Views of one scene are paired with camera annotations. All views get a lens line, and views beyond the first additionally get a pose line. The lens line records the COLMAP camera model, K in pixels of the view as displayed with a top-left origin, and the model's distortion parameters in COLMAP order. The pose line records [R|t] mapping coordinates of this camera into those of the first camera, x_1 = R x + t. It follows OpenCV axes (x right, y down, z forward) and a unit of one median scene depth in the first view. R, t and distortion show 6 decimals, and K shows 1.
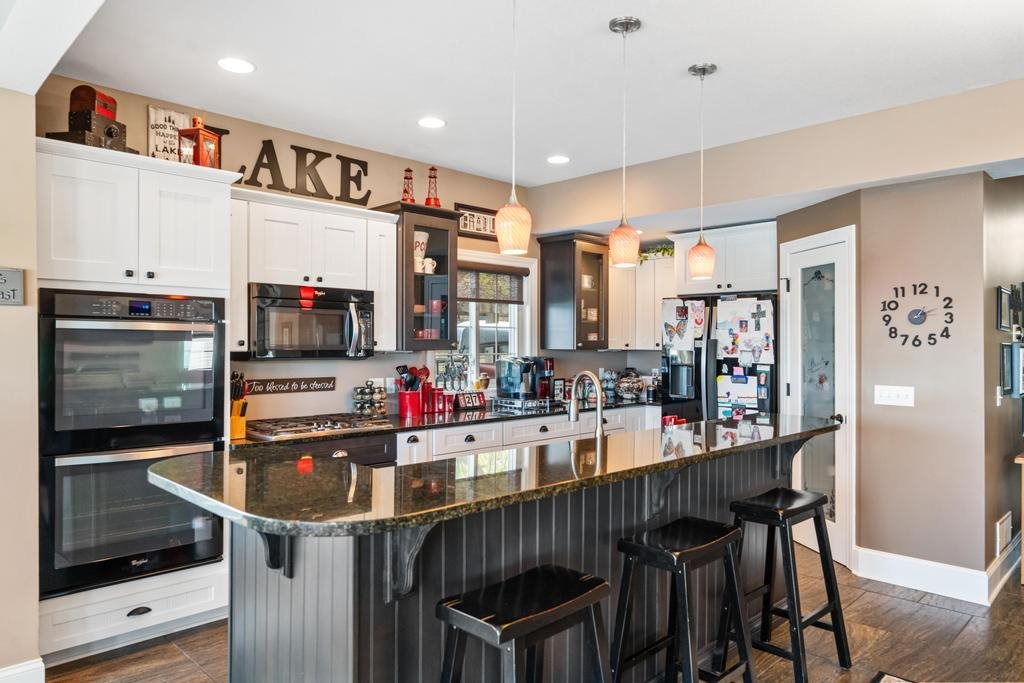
lens RADIAL K [[671.0, 0, 512.0], [0, 671.0, 341.5], [0, 0, 1]] dist [-0.000667, -0.000926]
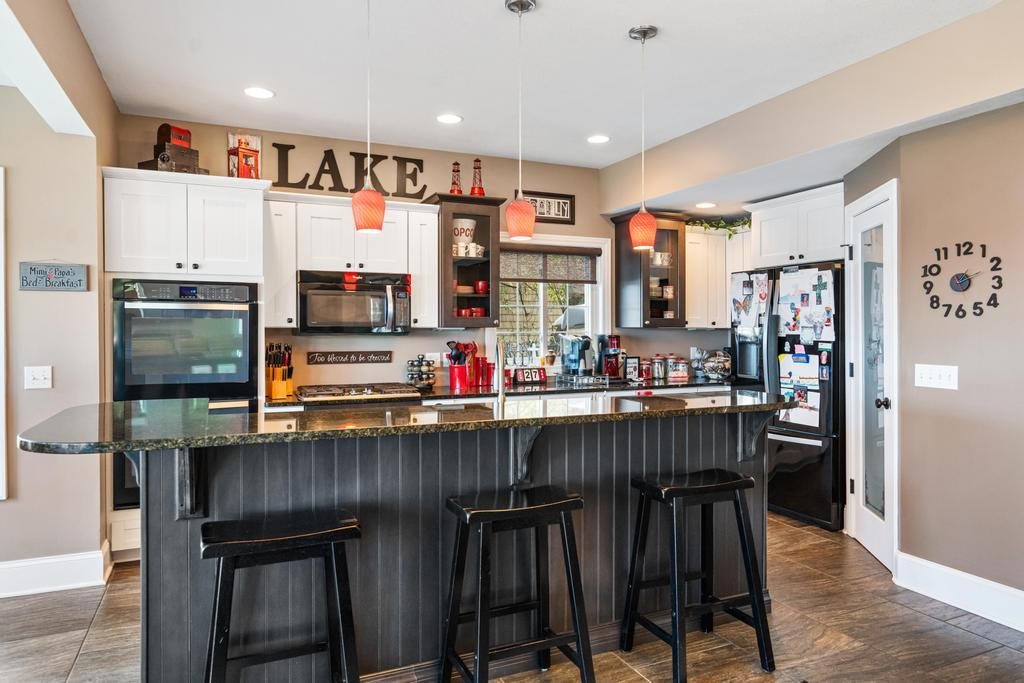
lens RADIAL K [[644.9, 0, 511.3], [0, 644.9, 330.8], [0, 0, 1]] dist [0.000584, -0.000290]
pose [[0.935493, -0.003271, -0.353331, 0.304076], [0.005162, 0.999977, 0.004410, 0.014254], [0.353309, -0.005949, 0.935488, 0.041976]]
